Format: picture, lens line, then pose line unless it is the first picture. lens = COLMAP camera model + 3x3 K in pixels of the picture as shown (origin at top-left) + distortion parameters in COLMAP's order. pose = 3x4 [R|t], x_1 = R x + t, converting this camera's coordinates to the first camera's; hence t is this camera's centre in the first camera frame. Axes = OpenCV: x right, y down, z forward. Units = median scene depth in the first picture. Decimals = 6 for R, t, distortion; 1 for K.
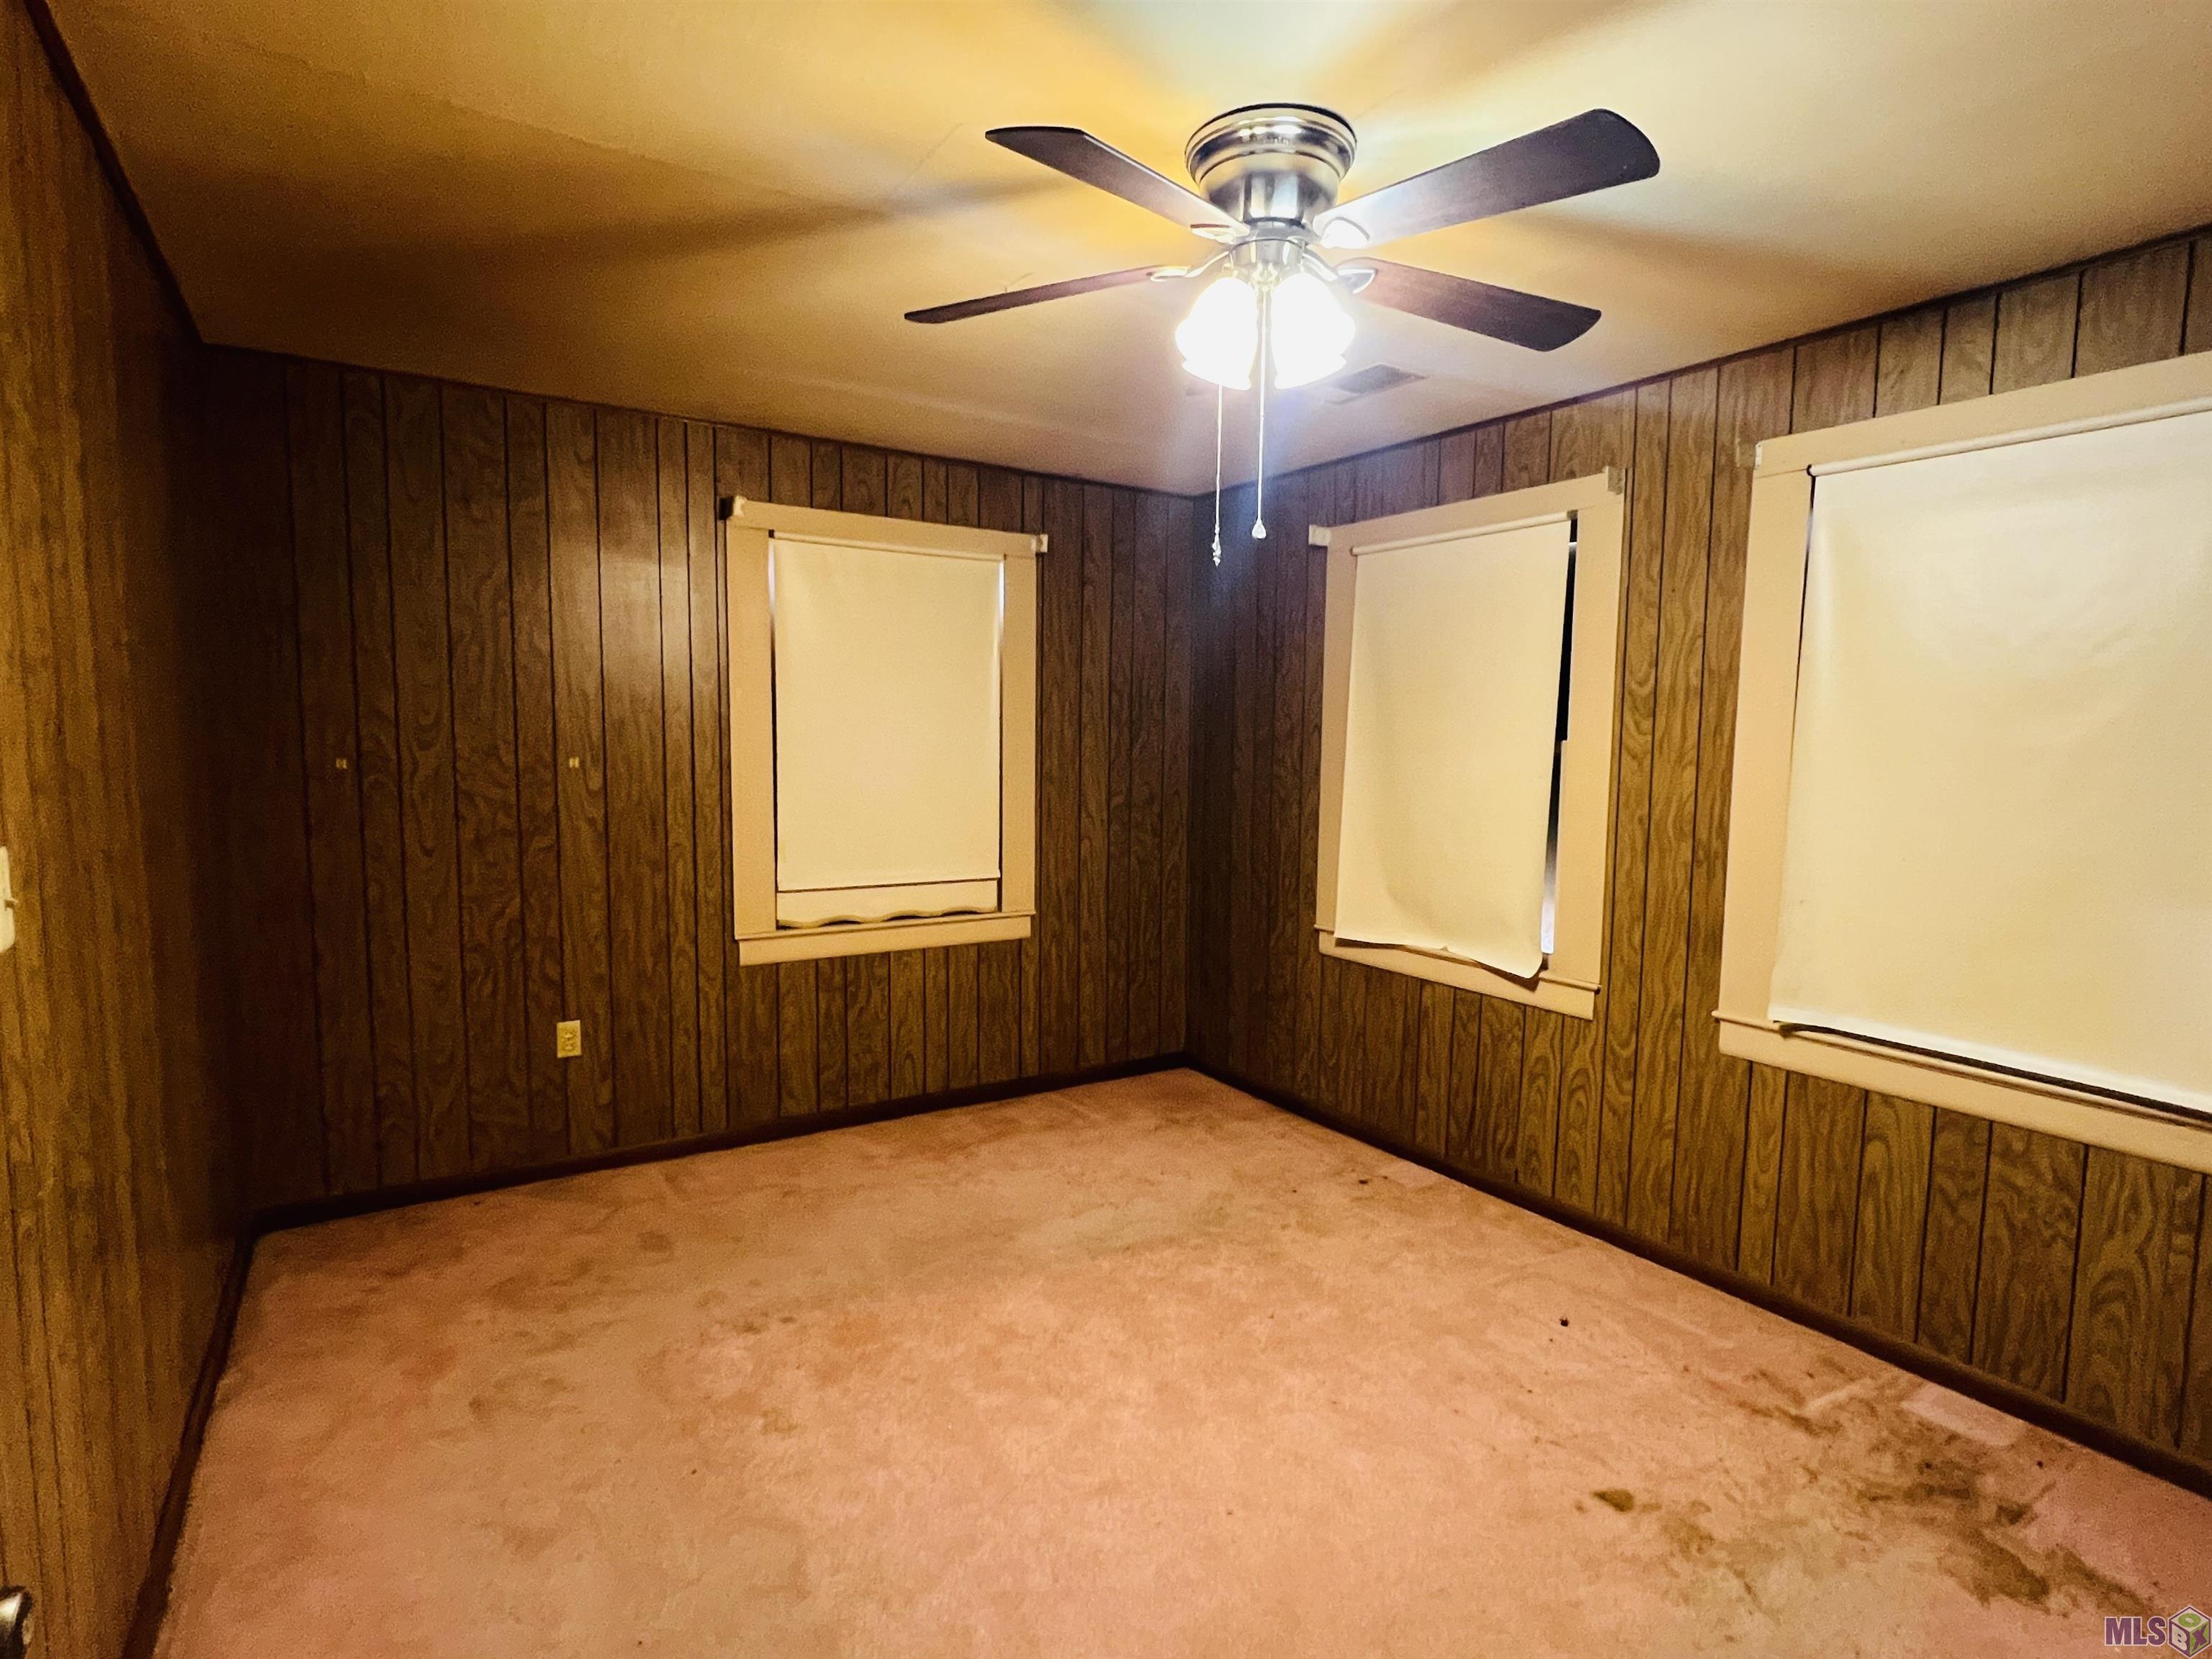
lens RADIAL K [[1110.8, 0, 1099.0], [0, 1110.8, 834.0], [0, 0, 1]] dist [0.001620, -0.000581]
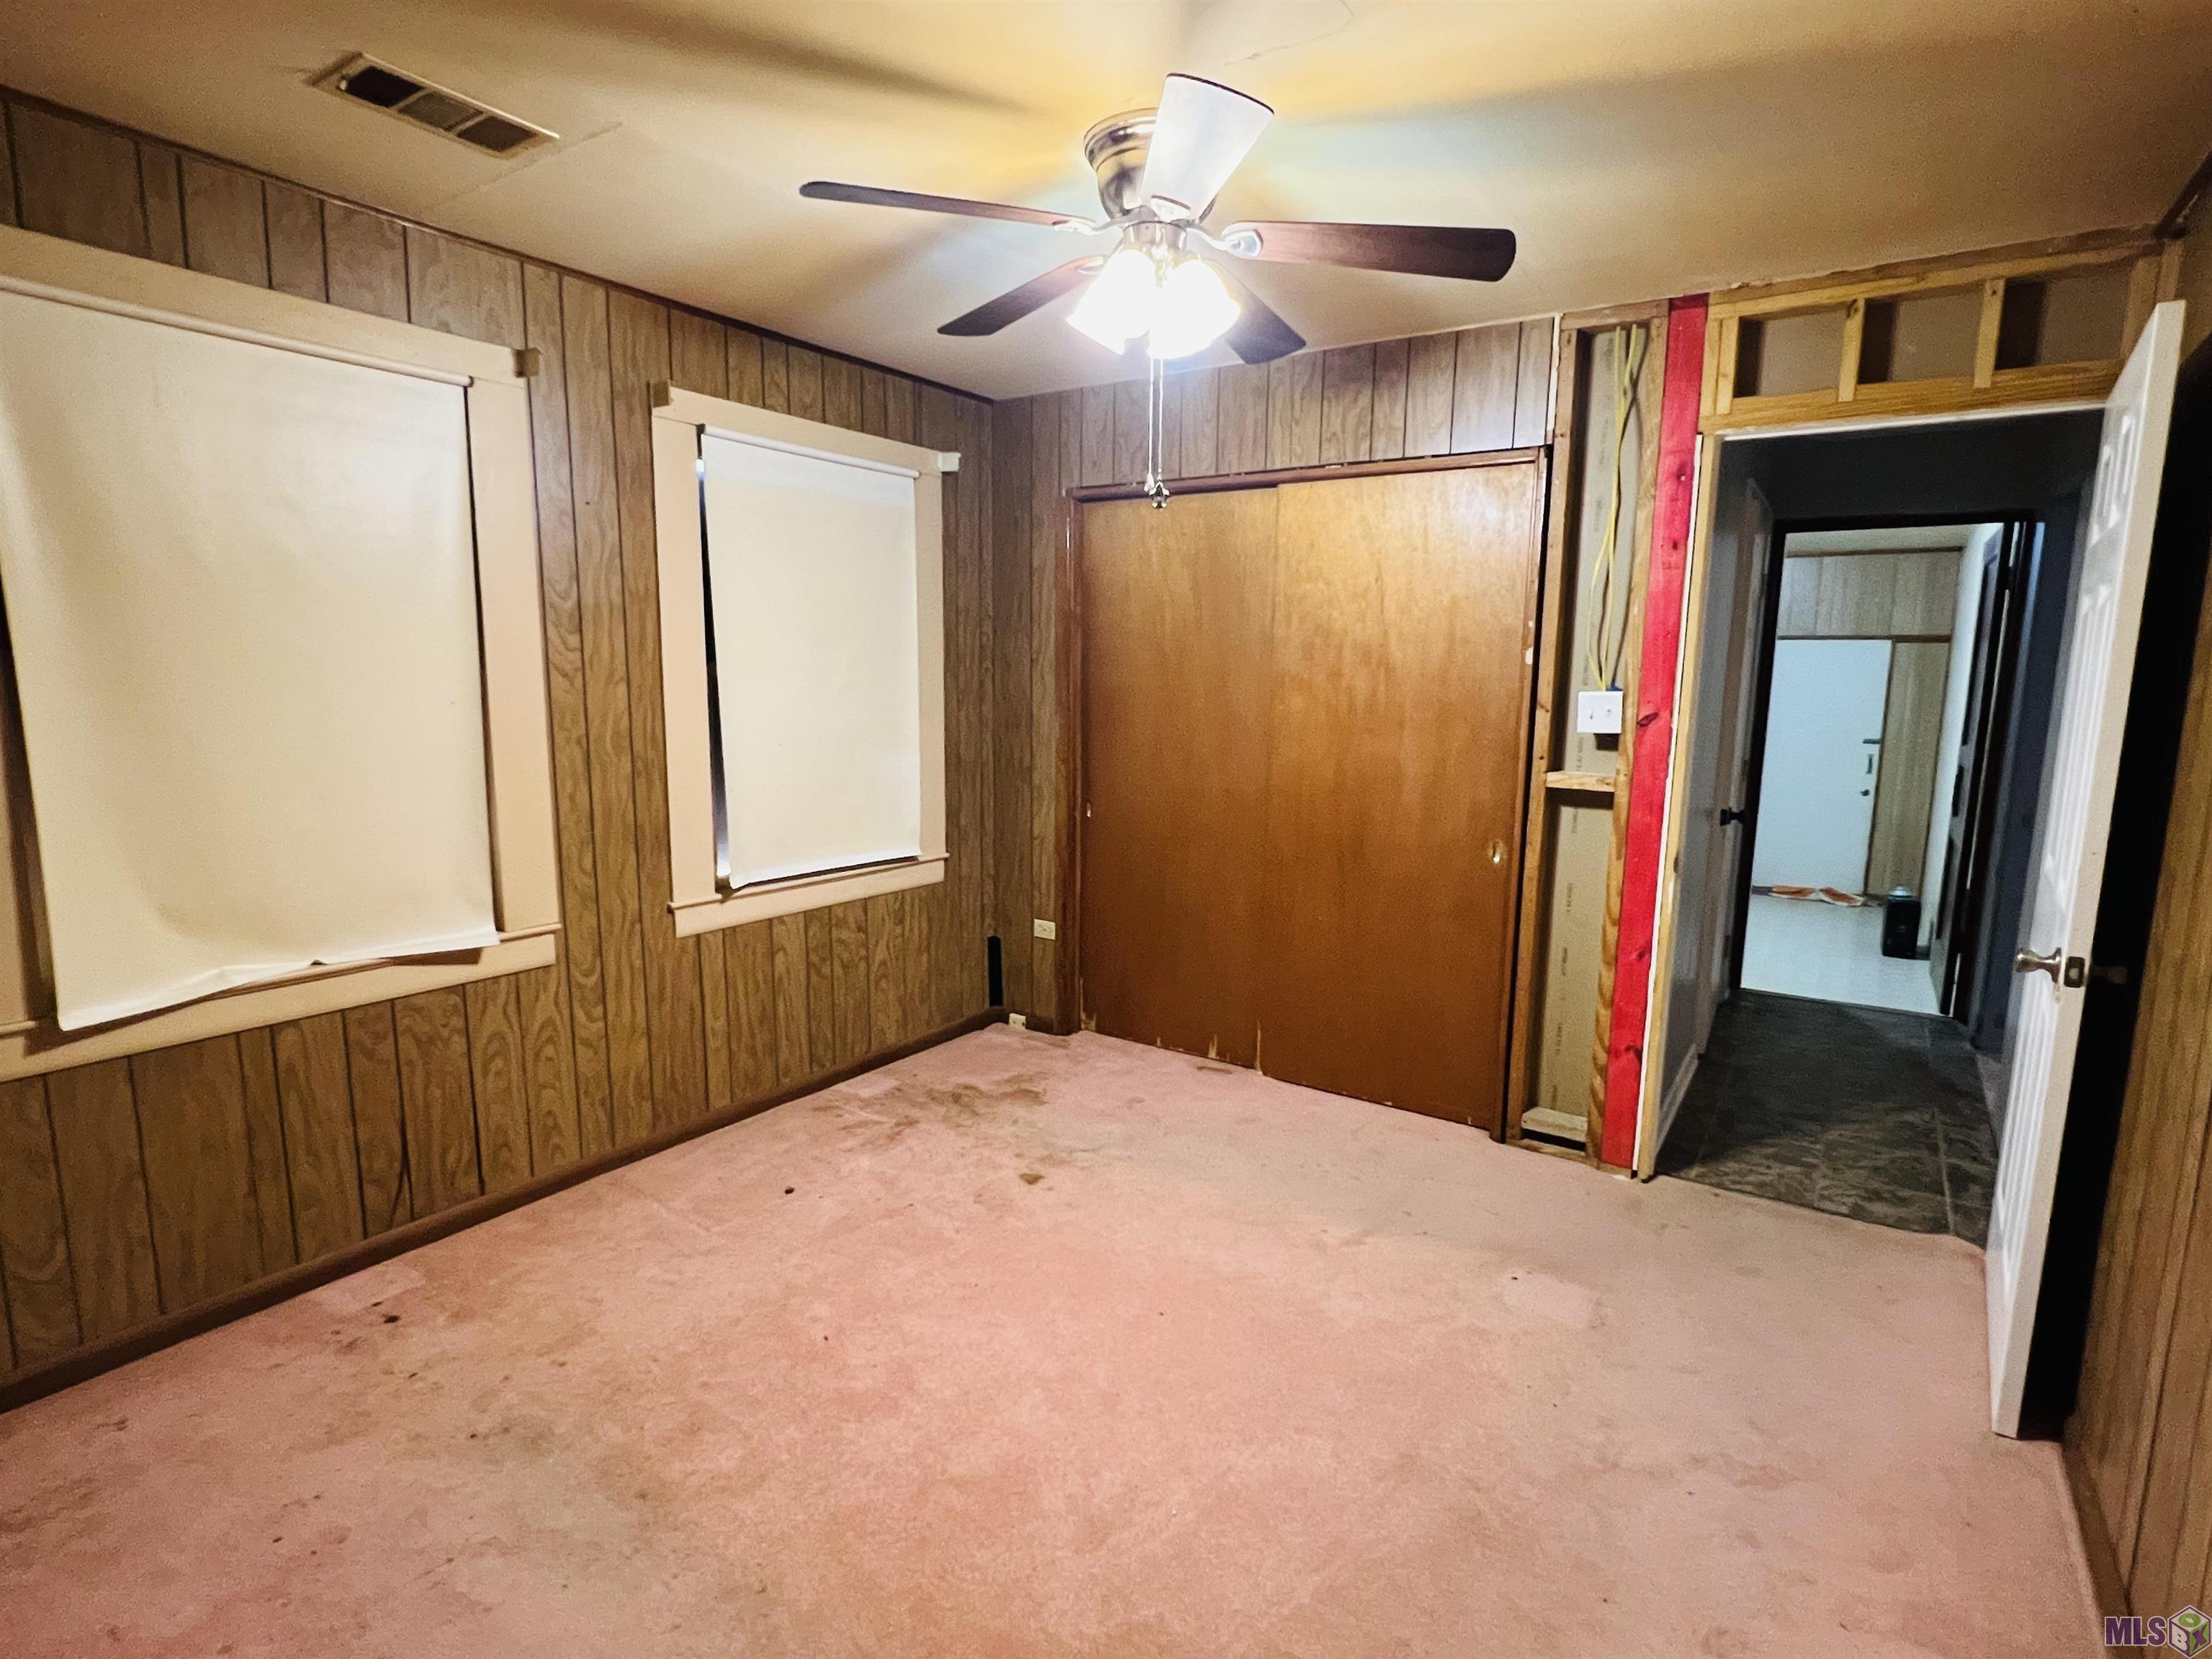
lens RADIAL K [[1110.8, 0, 1101.0], [0, 1110.8, 830.3], [0, 0, 1]] dist [0.001620, -0.000581]
pose [[-0.371952, -0.146828, 0.916566, -0.591229], [0.076214, 0.979246, 0.187797, -0.084697], [-0.925118, 0.139706, -0.353042, 0.953279]]
